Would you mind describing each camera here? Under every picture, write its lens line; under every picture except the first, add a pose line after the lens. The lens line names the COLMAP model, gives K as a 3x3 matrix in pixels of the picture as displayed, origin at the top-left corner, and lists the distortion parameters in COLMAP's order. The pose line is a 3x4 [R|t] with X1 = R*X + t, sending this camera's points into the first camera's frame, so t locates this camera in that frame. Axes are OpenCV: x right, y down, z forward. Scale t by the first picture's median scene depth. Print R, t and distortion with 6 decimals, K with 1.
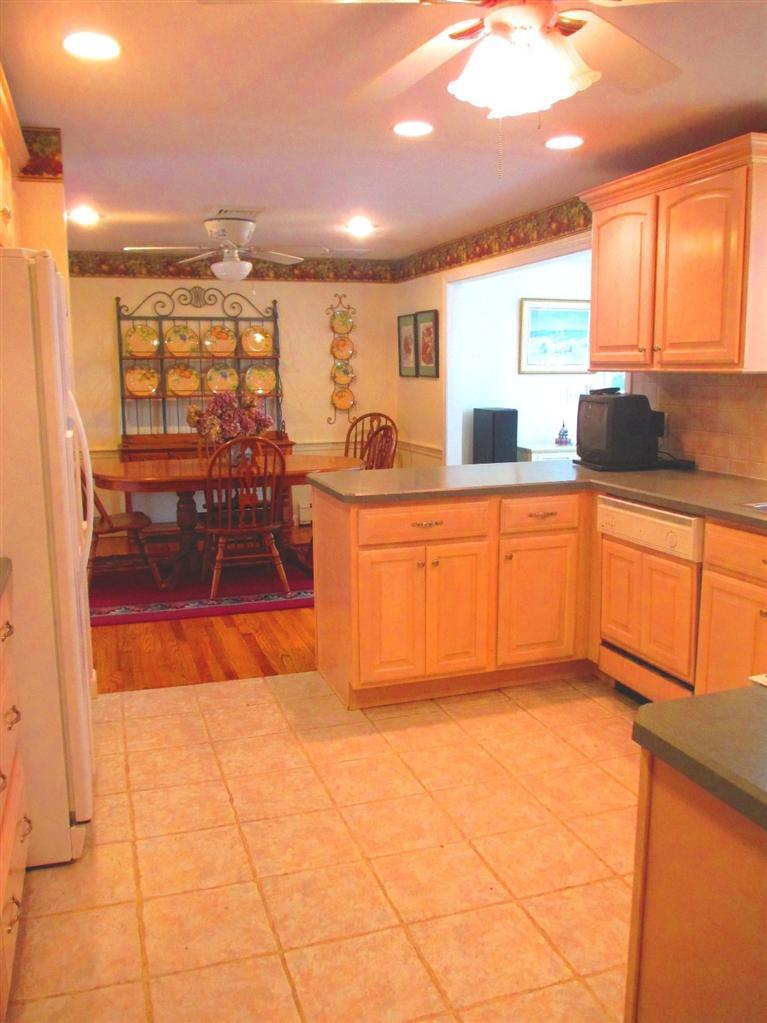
lens RADIAL K [[841.1, 0, 385.6], [0, 841.1, 506.6], [0, 0, 1]] dist [-0.084634, 0.033205]
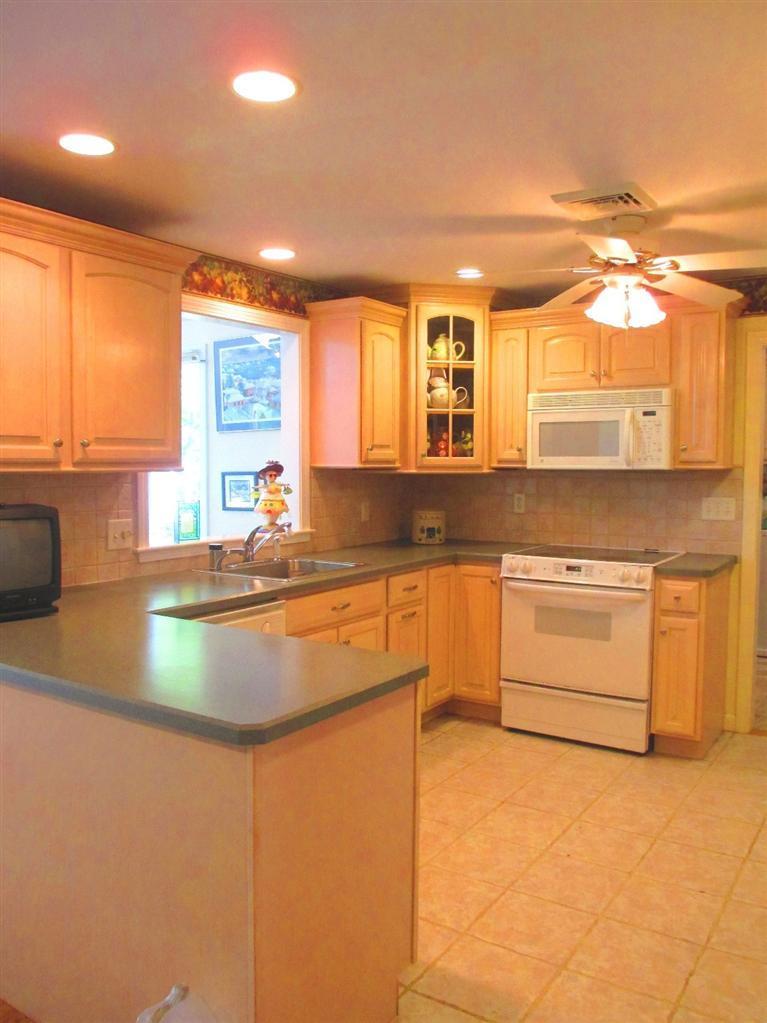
lens RADIAL K [[841.1, 0, 384.5], [0, 841.1, 520.9], [0, 0, 1]] dist [-0.084634, 0.033205]
pose [[-0.623546, -0.037004, 0.780910, -0.508268], [0.123892, 0.981580, 0.145439, -0.205277], [-0.771907, 0.187436, -0.607476, 1.365324]]
